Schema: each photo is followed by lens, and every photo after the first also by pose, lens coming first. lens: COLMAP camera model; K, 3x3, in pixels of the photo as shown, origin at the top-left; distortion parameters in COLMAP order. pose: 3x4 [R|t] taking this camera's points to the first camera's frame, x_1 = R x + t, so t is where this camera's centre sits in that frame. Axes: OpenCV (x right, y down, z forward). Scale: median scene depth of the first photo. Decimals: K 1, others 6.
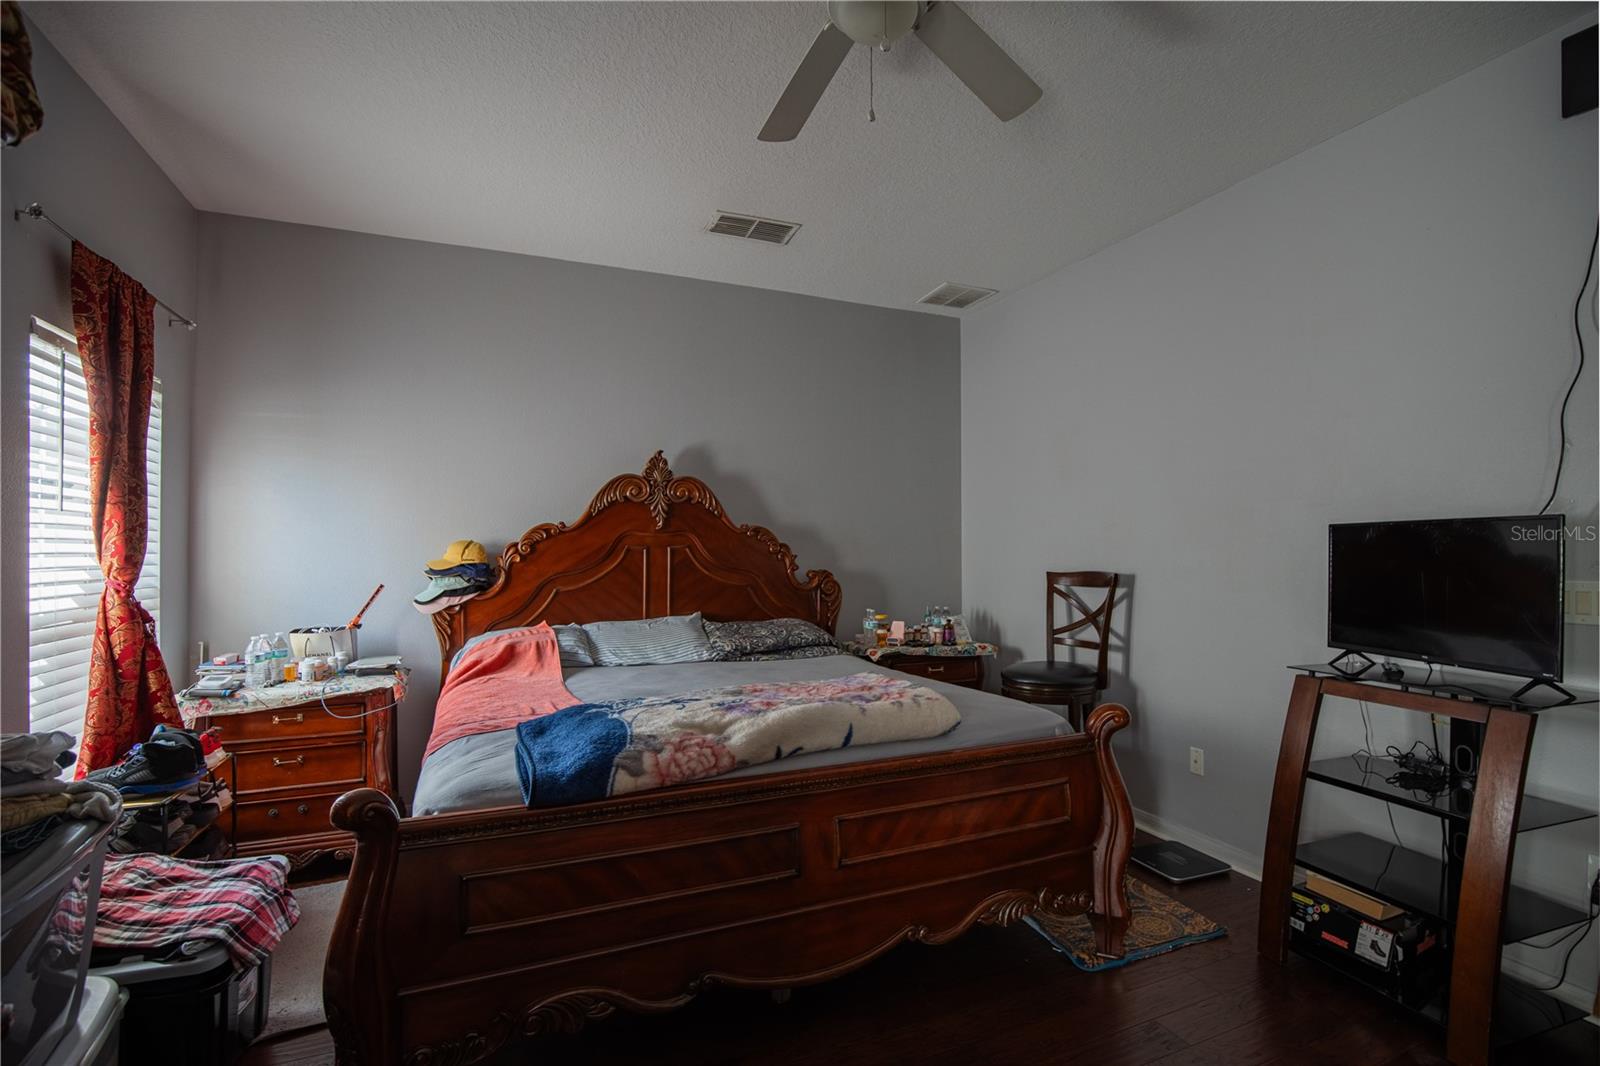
lens RADIAL K [[763.7, 0, 803.1], [0, 763.7, 538.8], [0, 0, 1]] dist [-0.014076, 0.000149]
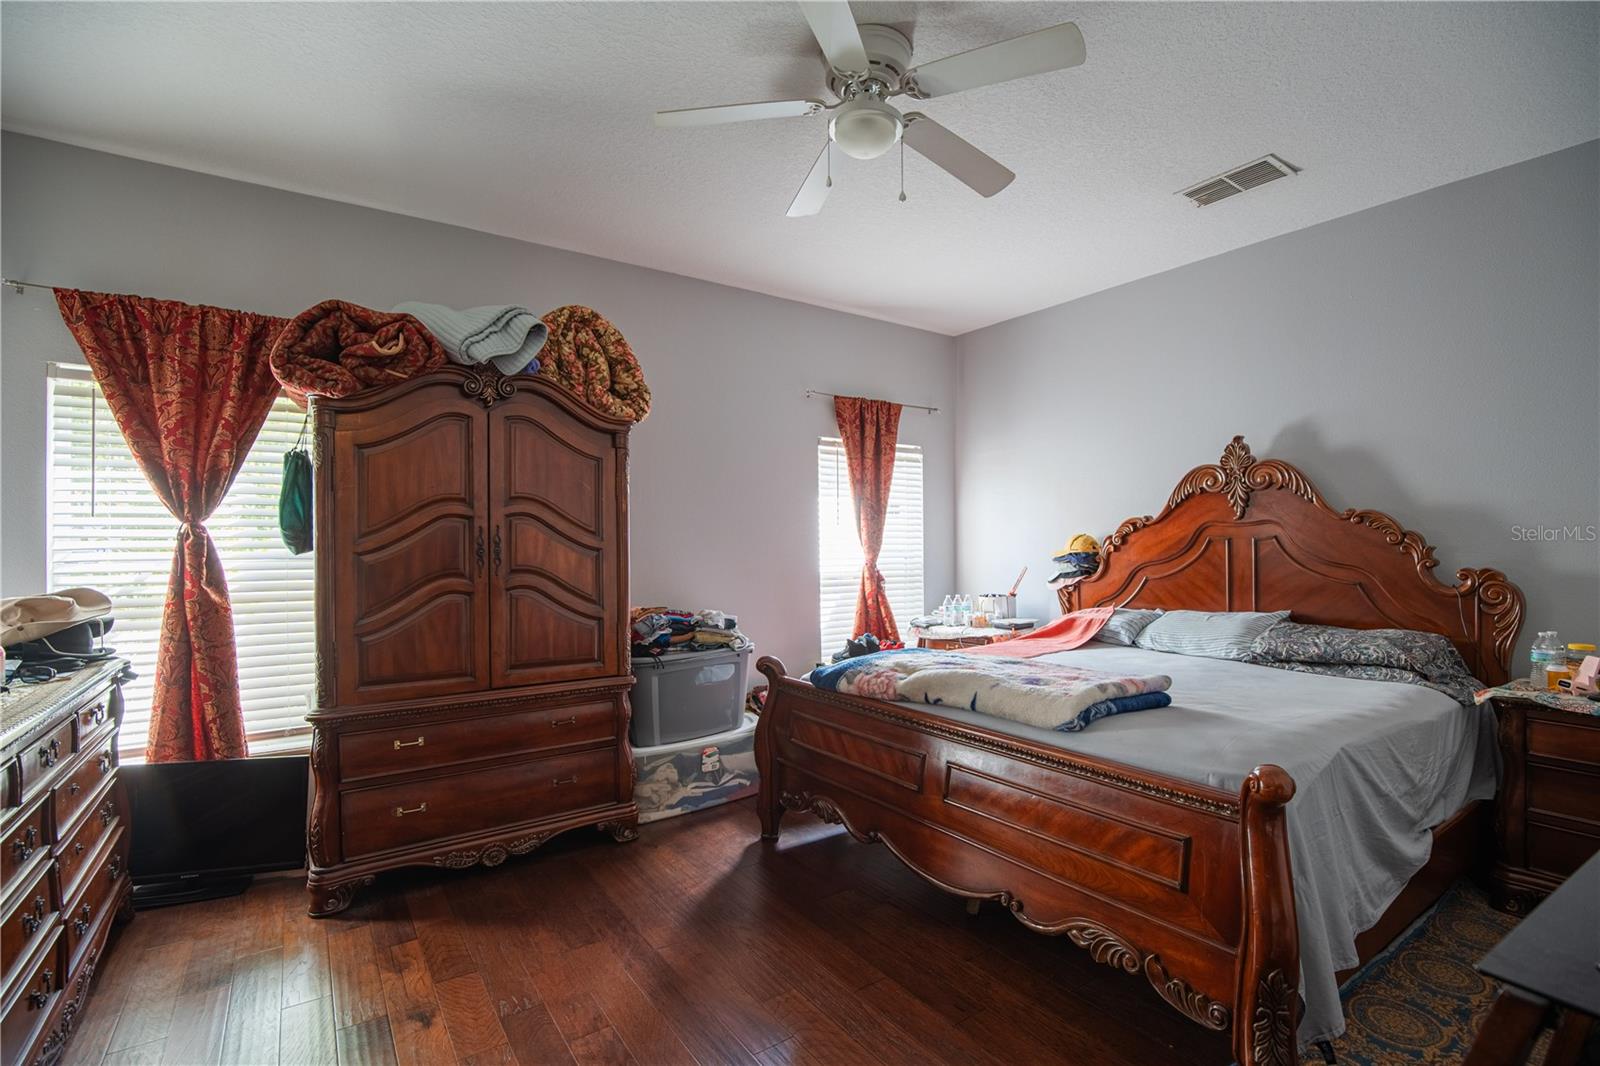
lens RADIAL K [[732.9, 0, 800.1], [0, 732.9, 540.6], [0, 0, 1]] dist [-0.004326, -0.000244]
pose [[0.207478, -0.005092, -0.978227, 0.640732], [0.017666, 0.999843, -0.001458, 0.006319], [0.978080, -0.016979, 0.207535, 0.300938]]
